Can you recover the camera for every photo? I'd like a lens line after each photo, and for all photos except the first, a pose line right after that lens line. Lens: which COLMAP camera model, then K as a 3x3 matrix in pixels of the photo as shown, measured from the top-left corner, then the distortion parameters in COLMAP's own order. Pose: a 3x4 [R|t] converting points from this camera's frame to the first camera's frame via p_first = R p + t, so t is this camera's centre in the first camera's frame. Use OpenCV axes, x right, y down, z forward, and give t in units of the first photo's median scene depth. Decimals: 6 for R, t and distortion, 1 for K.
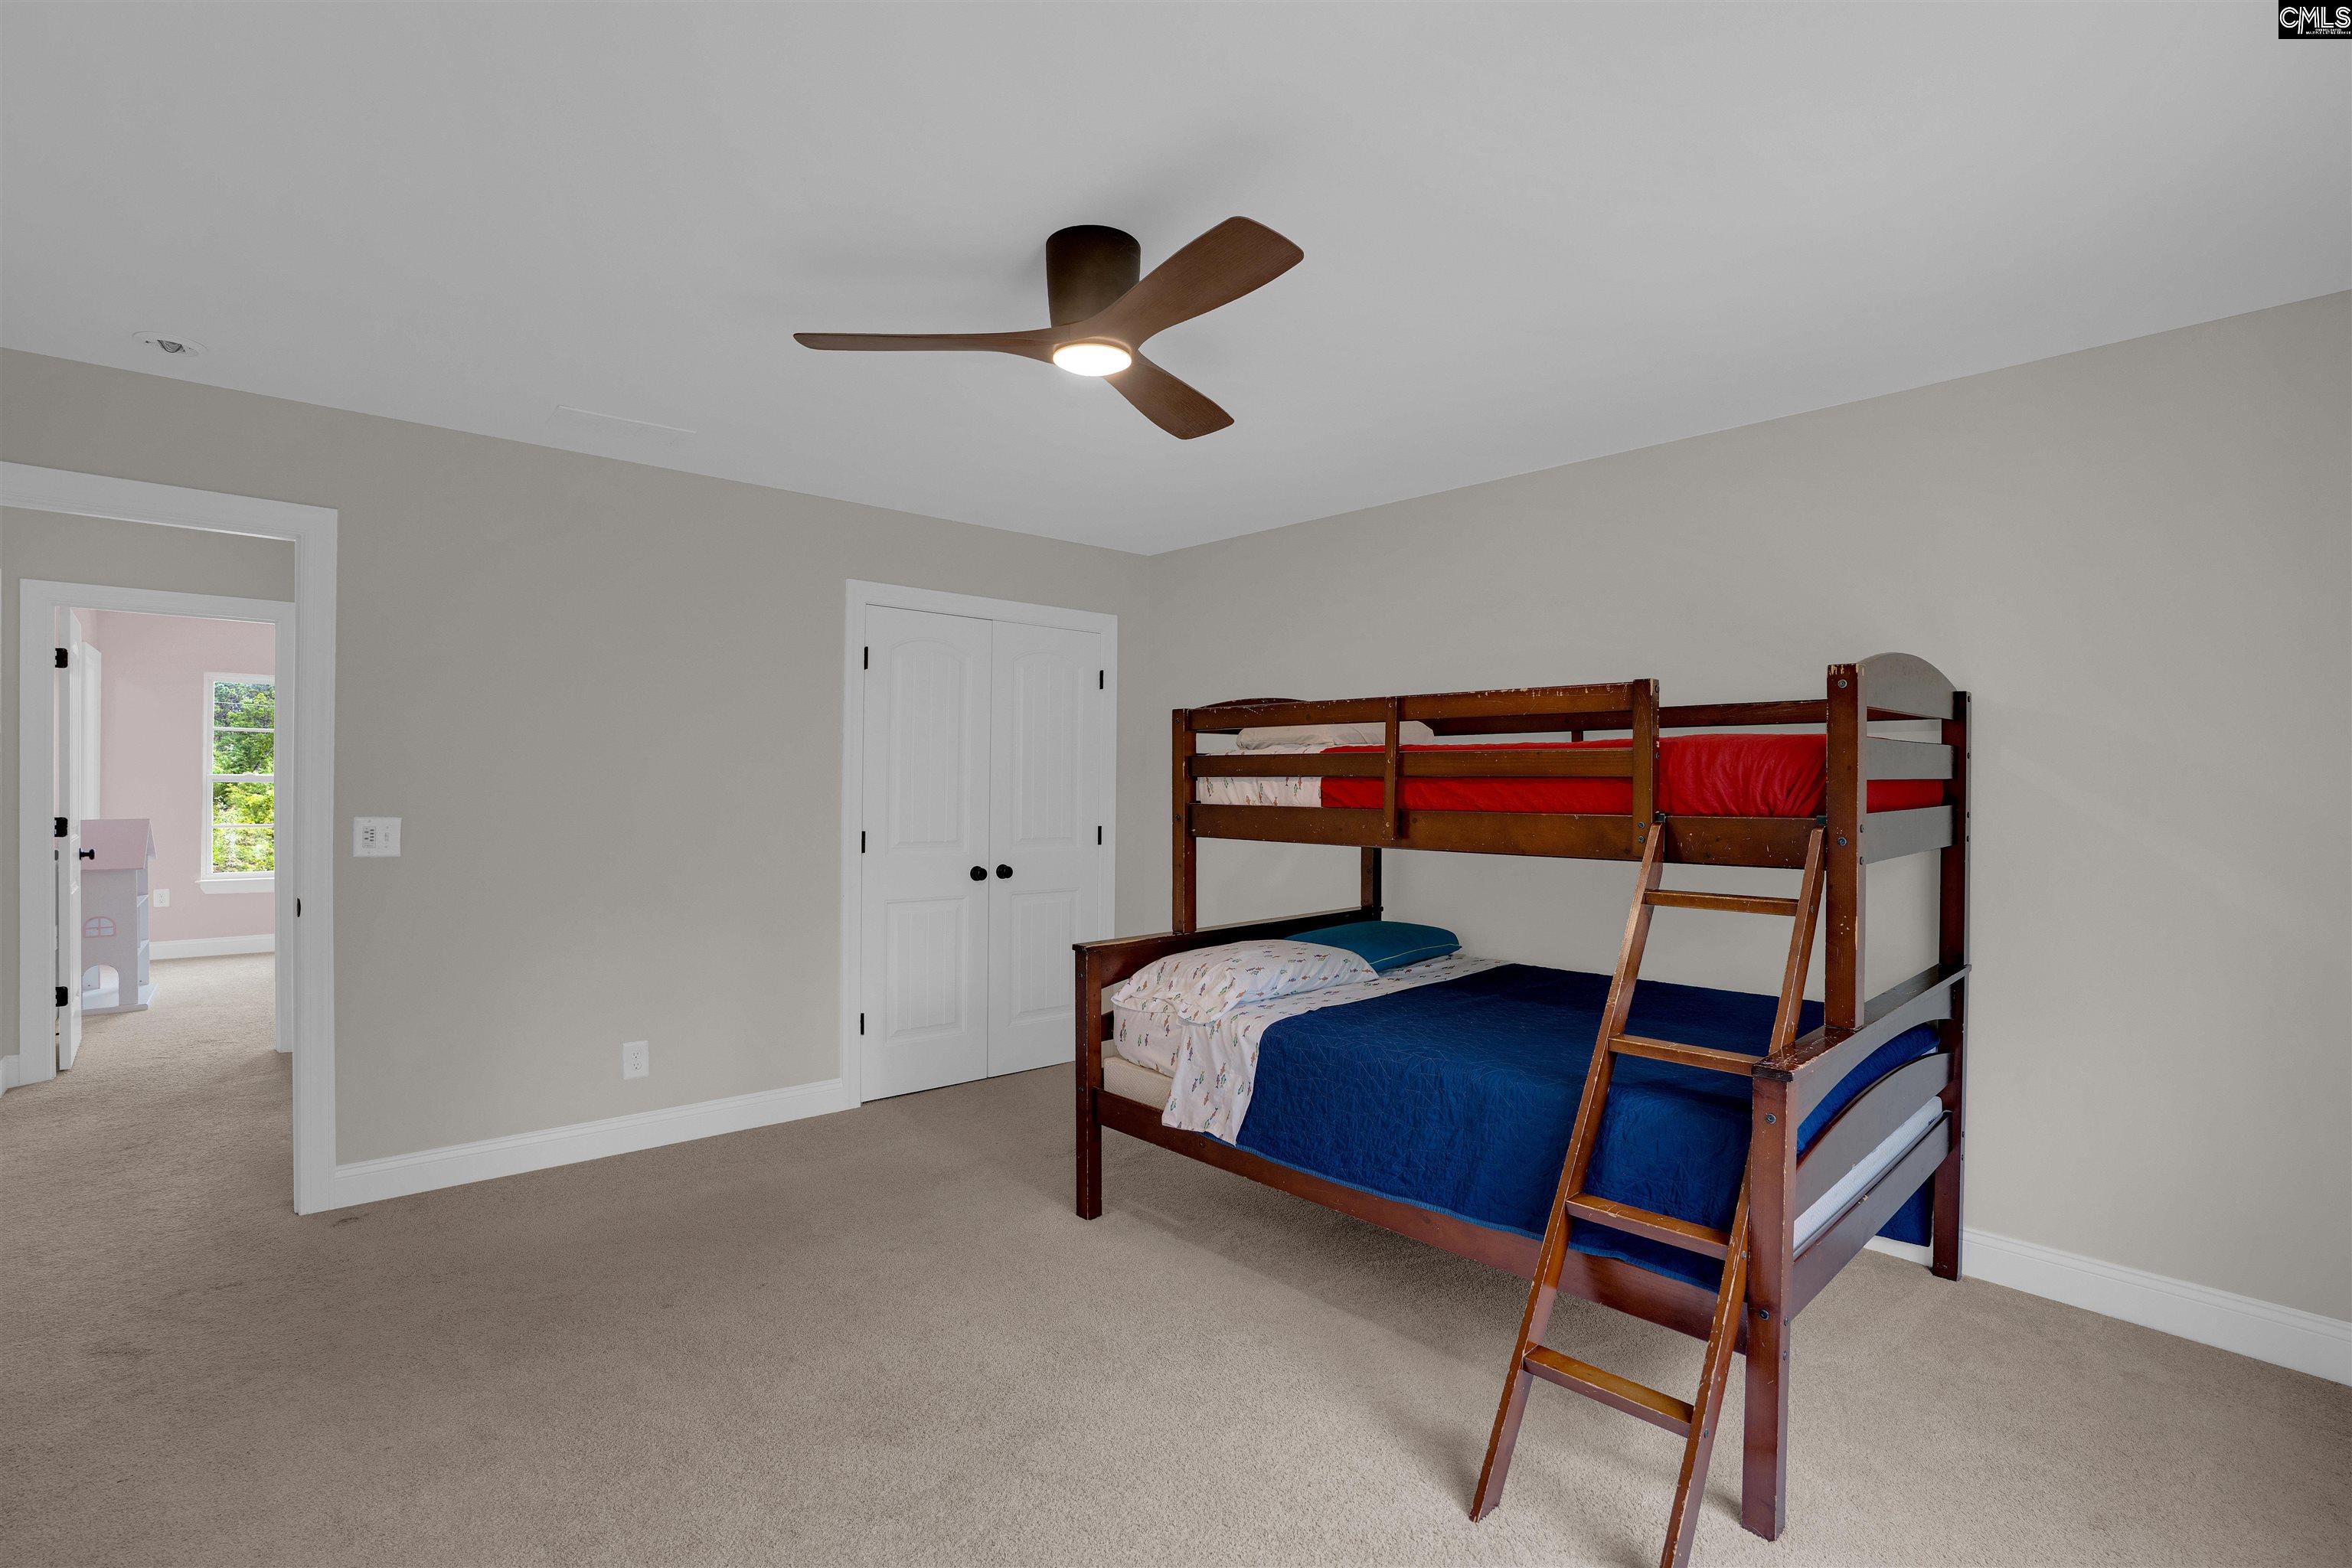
lens RADIAL K [[1086.9, 0, 1169.6], [0, 1086.9, 793.5], [0, 0, 1]] dist [-0.045407, 0.011132]
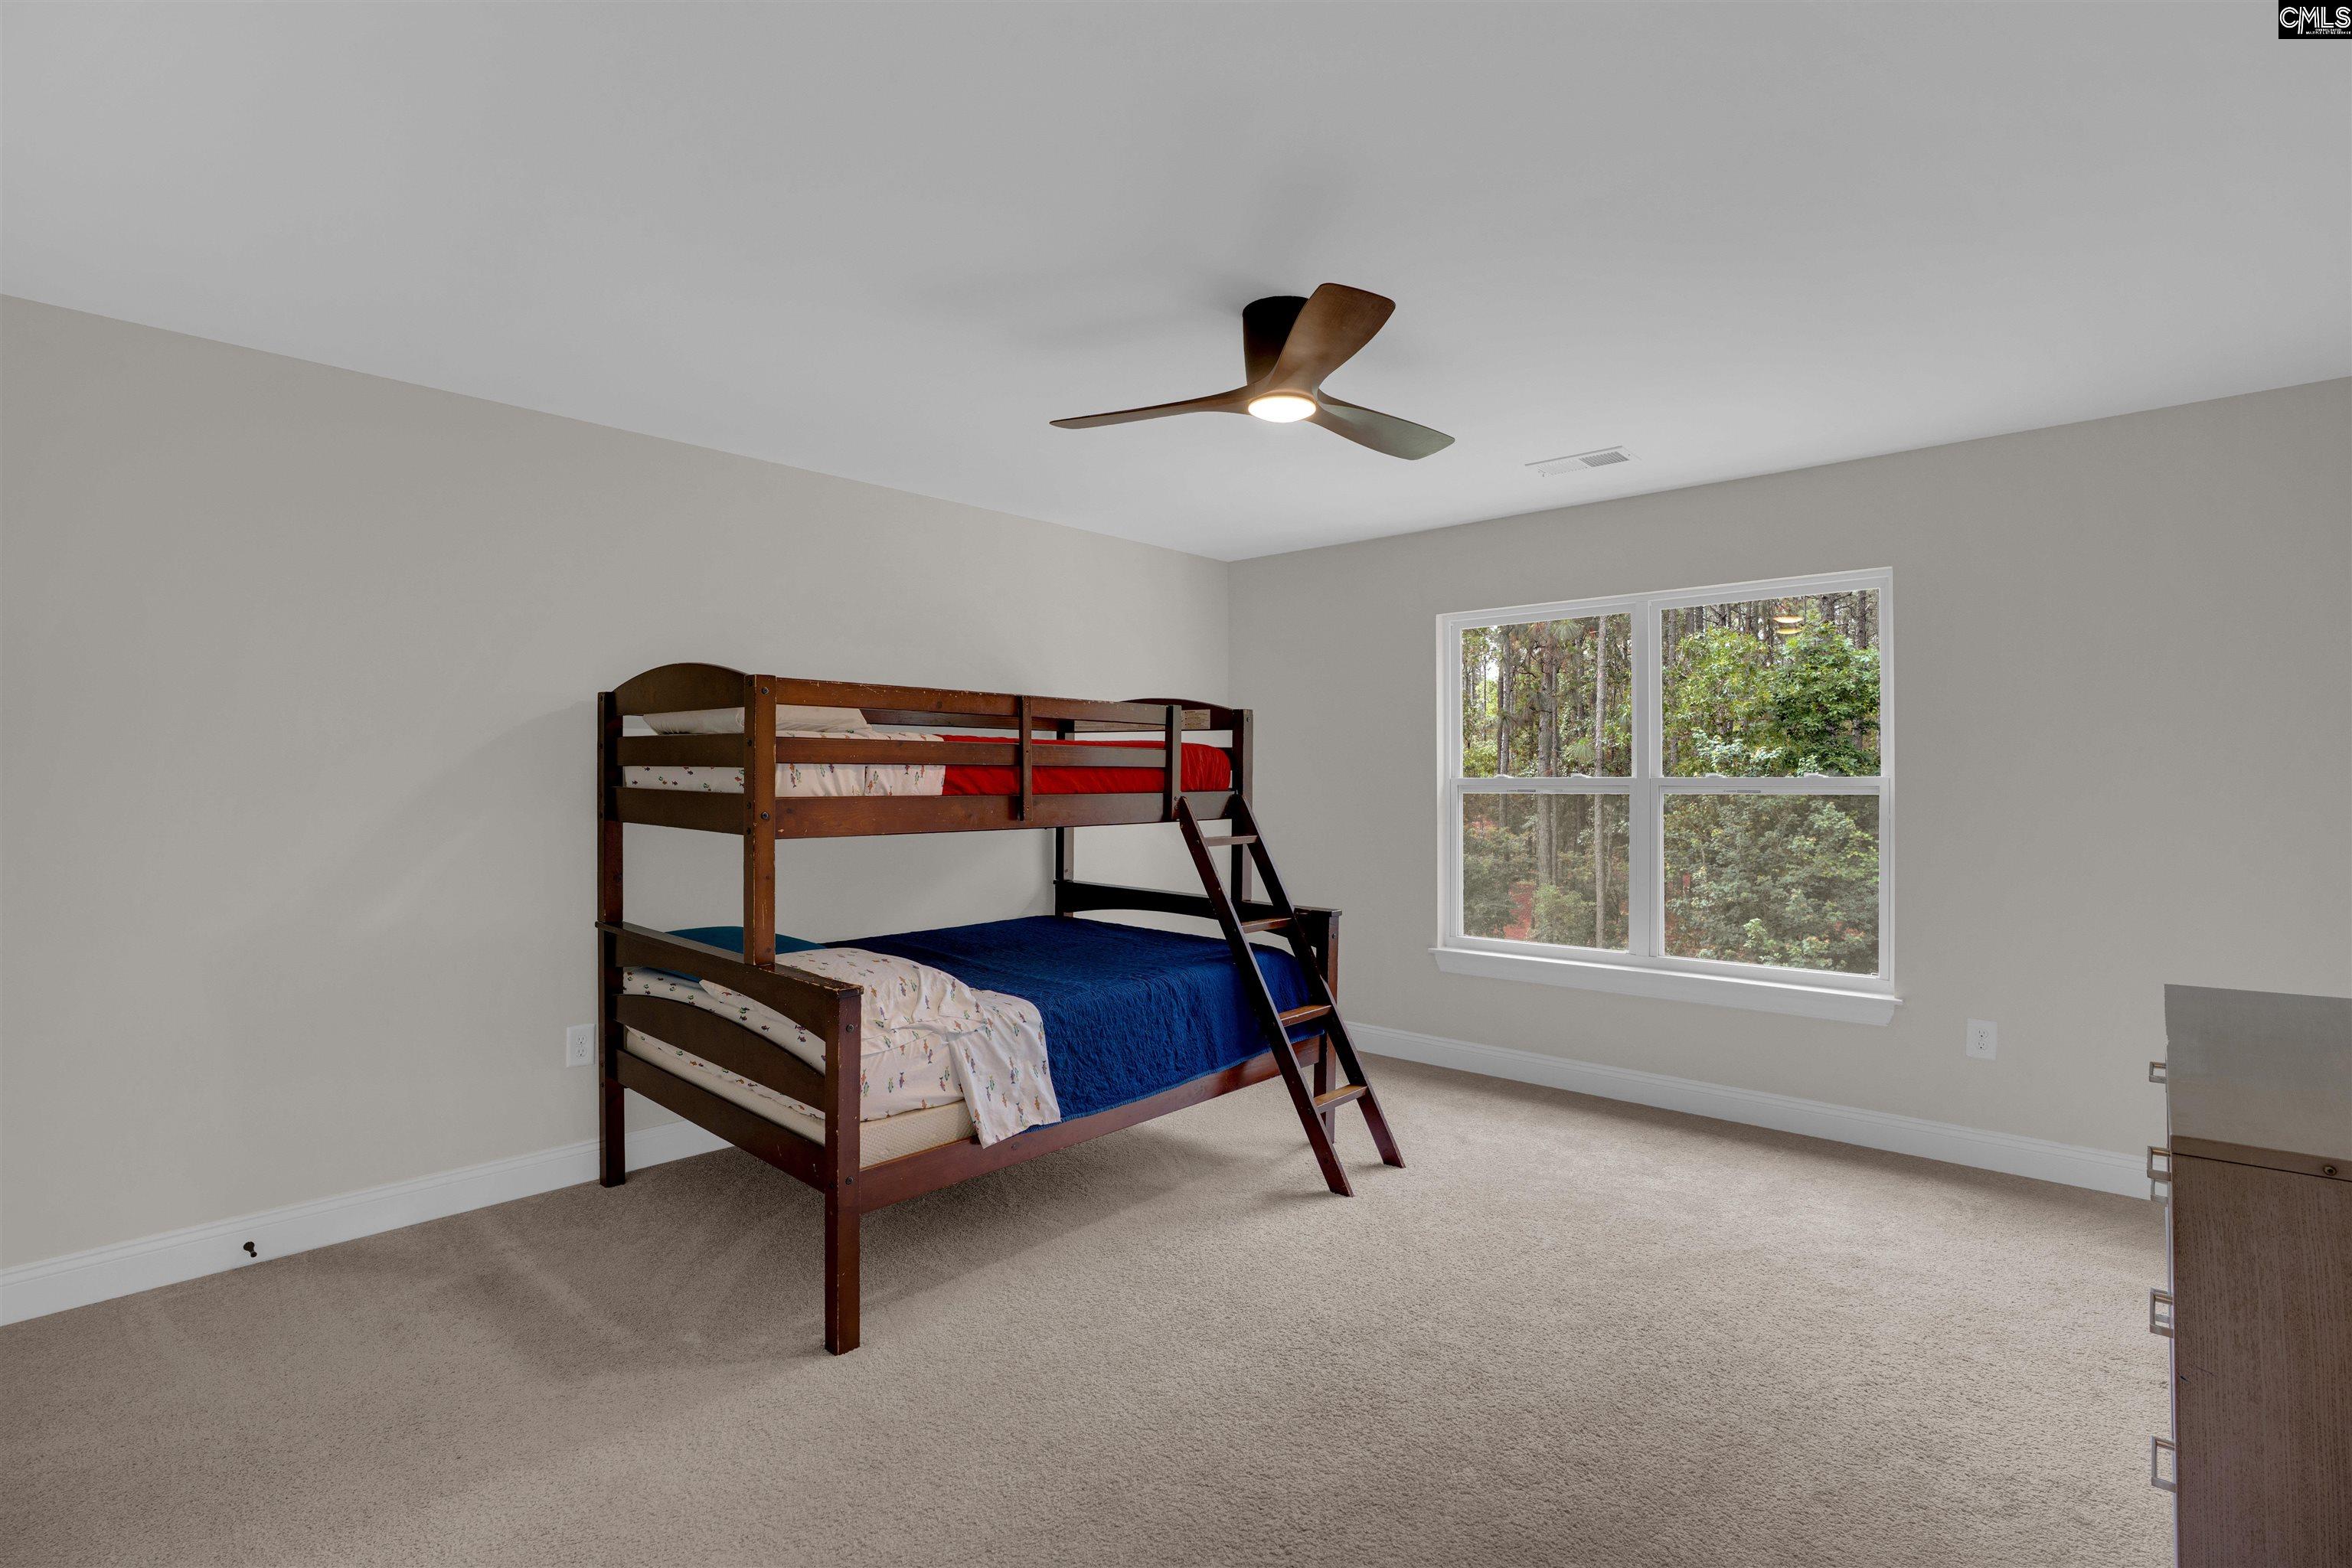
lens RADIAL K [[1086.9, 0, 1169.6], [0, 1086.9, 766.1], [0, 0, 1]] dist [-0.045407, 0.011132]
pose [[-0.063951, 0.000590, 0.997953, -0.878778], [0.010639, 0.999943, 0.000091, -0.012257], [-0.997896, 0.010623, -0.063953, 0.858748]]
